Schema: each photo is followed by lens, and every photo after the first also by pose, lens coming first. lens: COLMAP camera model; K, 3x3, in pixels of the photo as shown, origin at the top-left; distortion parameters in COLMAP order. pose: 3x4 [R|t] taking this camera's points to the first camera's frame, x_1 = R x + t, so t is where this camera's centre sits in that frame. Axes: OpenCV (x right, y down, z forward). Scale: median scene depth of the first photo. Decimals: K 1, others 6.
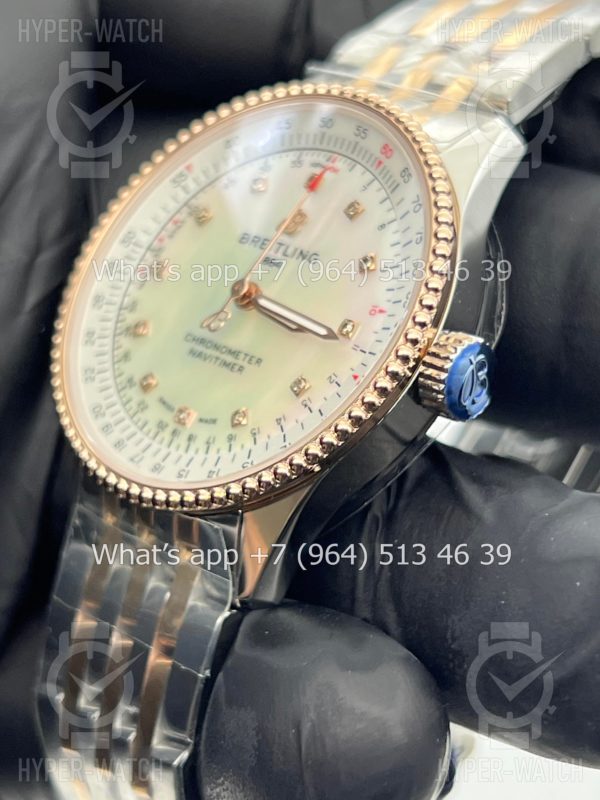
lens RADIAL K [[1898.6, 0, 300.0], [0, 1898.6, 400.0], [0, 0, 1]] dist [0.321921, -1.766629]
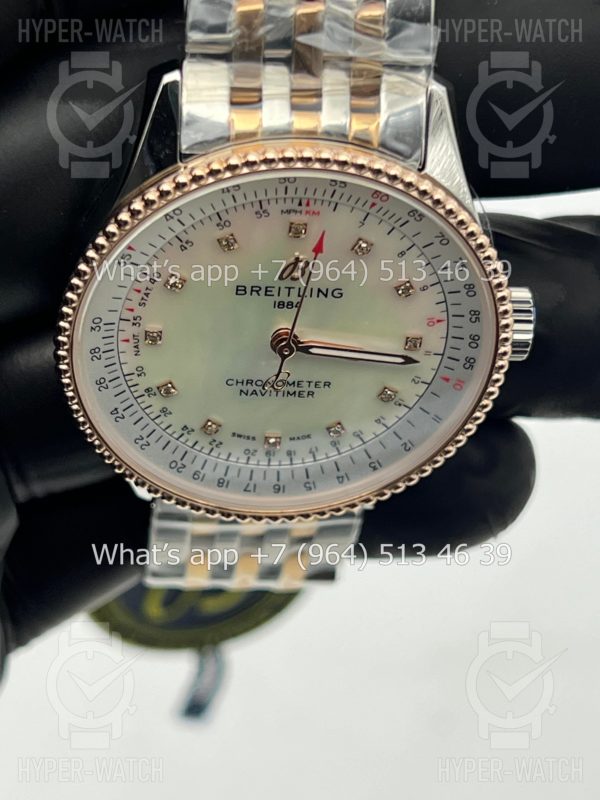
lens RADIAL K [[1898.6, 0, 300.0], [0, 1898.6, 400.0], [0, 0, 1]] dist [0.321921, -1.766629]
pose [[0.689722, -0.685516, 0.233132, -0.289055], [0.124403, 0.429375, 0.894517, -0.980776], [-0.713307, -0.587966, 0.381430, 0.581314]]
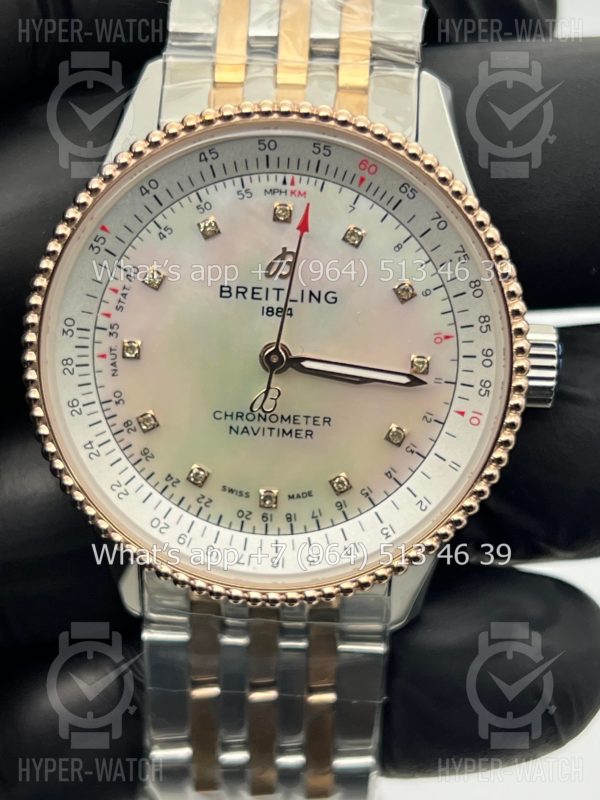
lens RADIAL K [[1898.6, 0, 300.0], [0, 1898.6, 400.0], [0, 0, 1]] dist [0.321921, -1.766629]
pose [[0.739890, -0.498401, 0.451840, -0.459664], [0.223597, 0.815663, 0.533572, -0.543333], [-0.634482, -0.293754, 0.714942, 0.312067]]
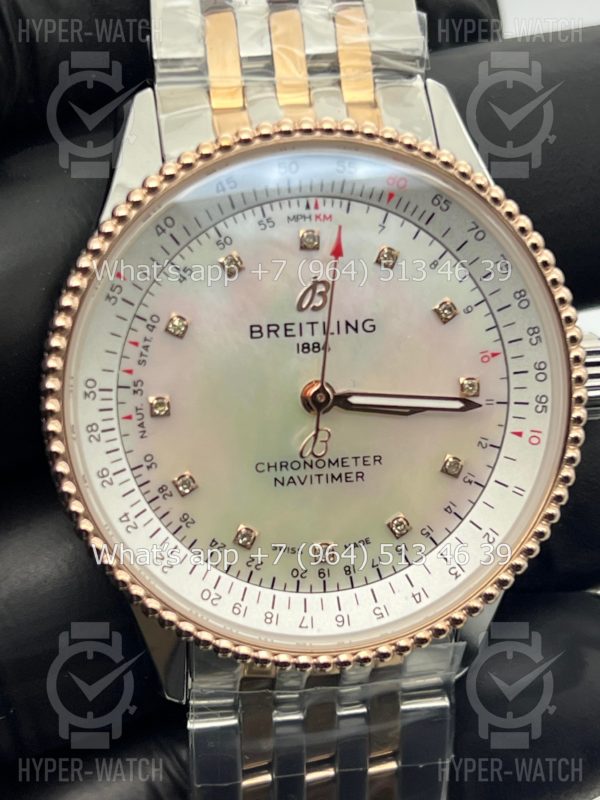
lens RADIAL K [[1898.6, 0, 300.0], [0, 1898.6, 400.0], [0, 0, 1]] dist [0.321921, -1.766629]
pose [[0.575294, -0.546901, 0.608223, -0.564858], [0.217696, 0.819154, 0.530656, -0.519669], [-0.788445, -0.172876, 0.590312, 0.497359]]
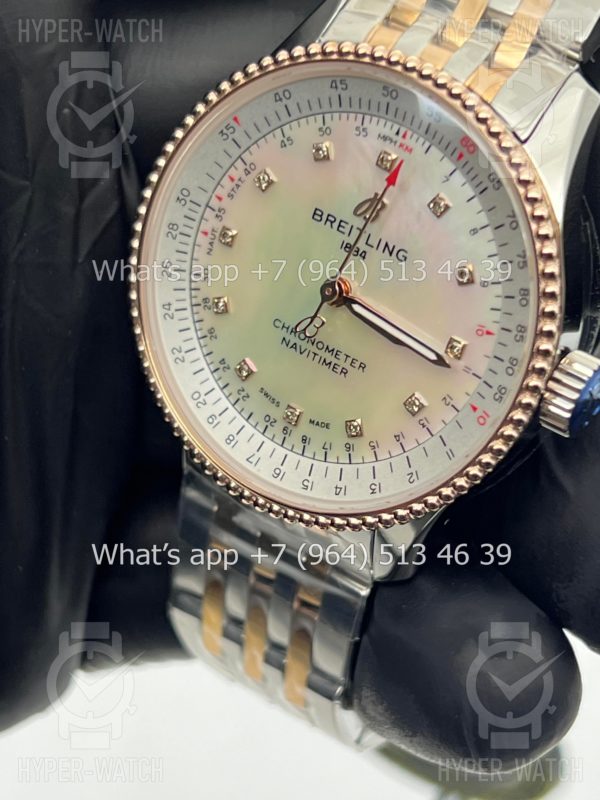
lens RADIAL K [[1898.6, 0, 300.0], [0, 1898.6, 400.0], [0, 0, 1]] dist [0.321921, -1.766629]
pose [[0.982676, -0.179047, 0.047860, -0.104026], [0.128387, 0.843886, 0.520935, -0.525958], [-0.133661, -0.505766, 0.852253, 0.136432]]
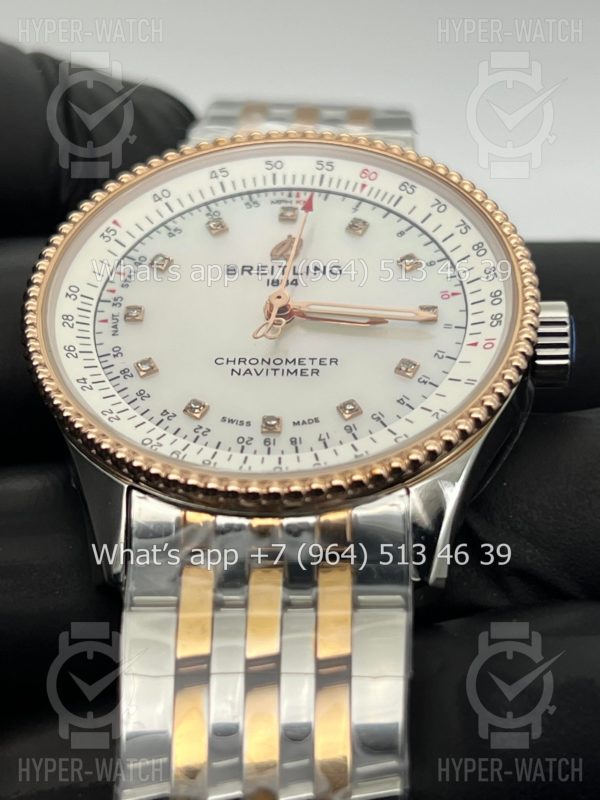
lens RADIAL K [[1898.6, 0, 300.0], [0, 1898.6, 400.0], [0, 0, 1]] dist [0.321921, -1.766629]
pose [[0.748736, 0.008322, 0.662816, -0.639537], [0.231681, 0.933572, -0.273436, 0.243728], [-0.621062, 0.358294, 0.697071, 0.365459]]
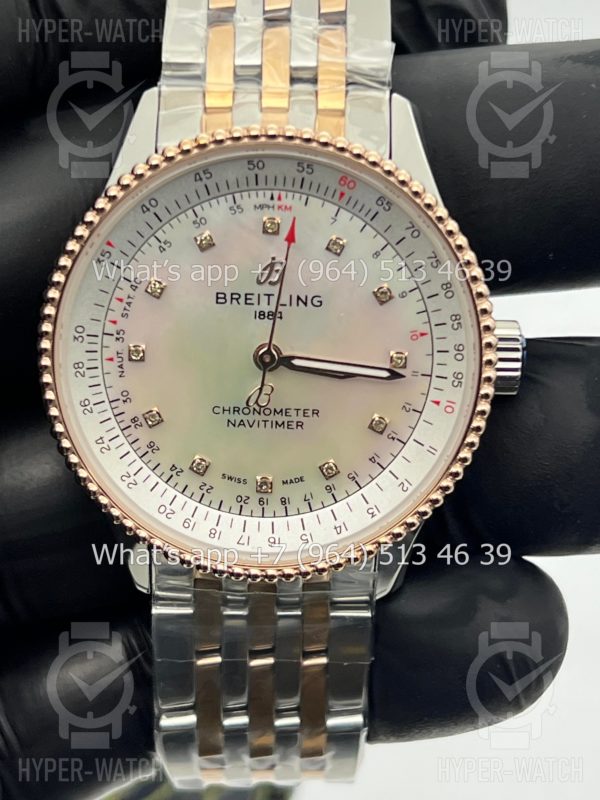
lens RADIAL K [[1898.6, 0, 300.0], [0, 1898.6, 400.0], [0, 0, 1]] dist [0.321921, -1.766629]
pose [[0.713410, -0.524578, 0.464612, -0.516285], [0.229308, 0.801282, 0.552599, -0.613196], [-0.662166, -0.287691, 0.691932, 0.260618]]
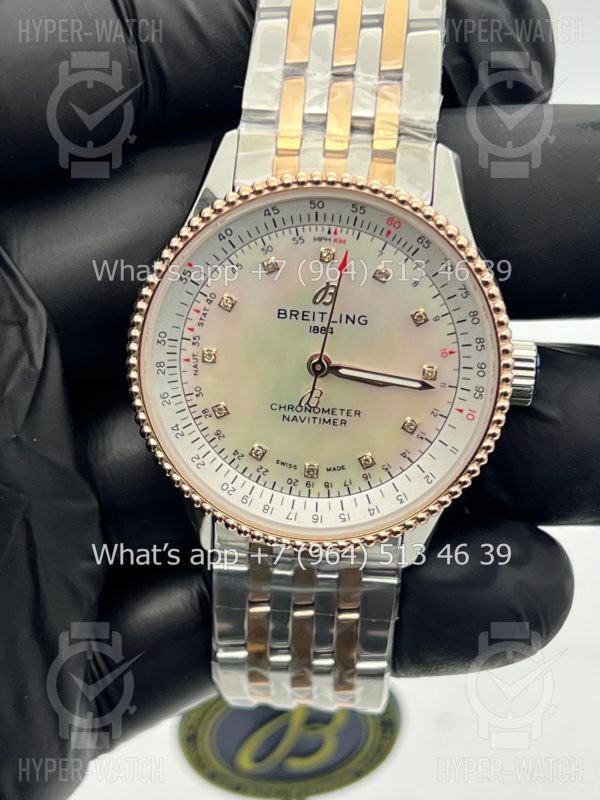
lens RADIAL K [[1898.6, 0, 300.0], [0, 1898.6, 400.0], [0, 0, 1]] dist [0.321921, -1.766629]
pose [[0.758373, -0.522139, 0.390180, -0.534796], [0.215685, 0.765897, 0.605708, -0.794083], [-0.615102, -0.375196, 0.693453, 0.143302]]
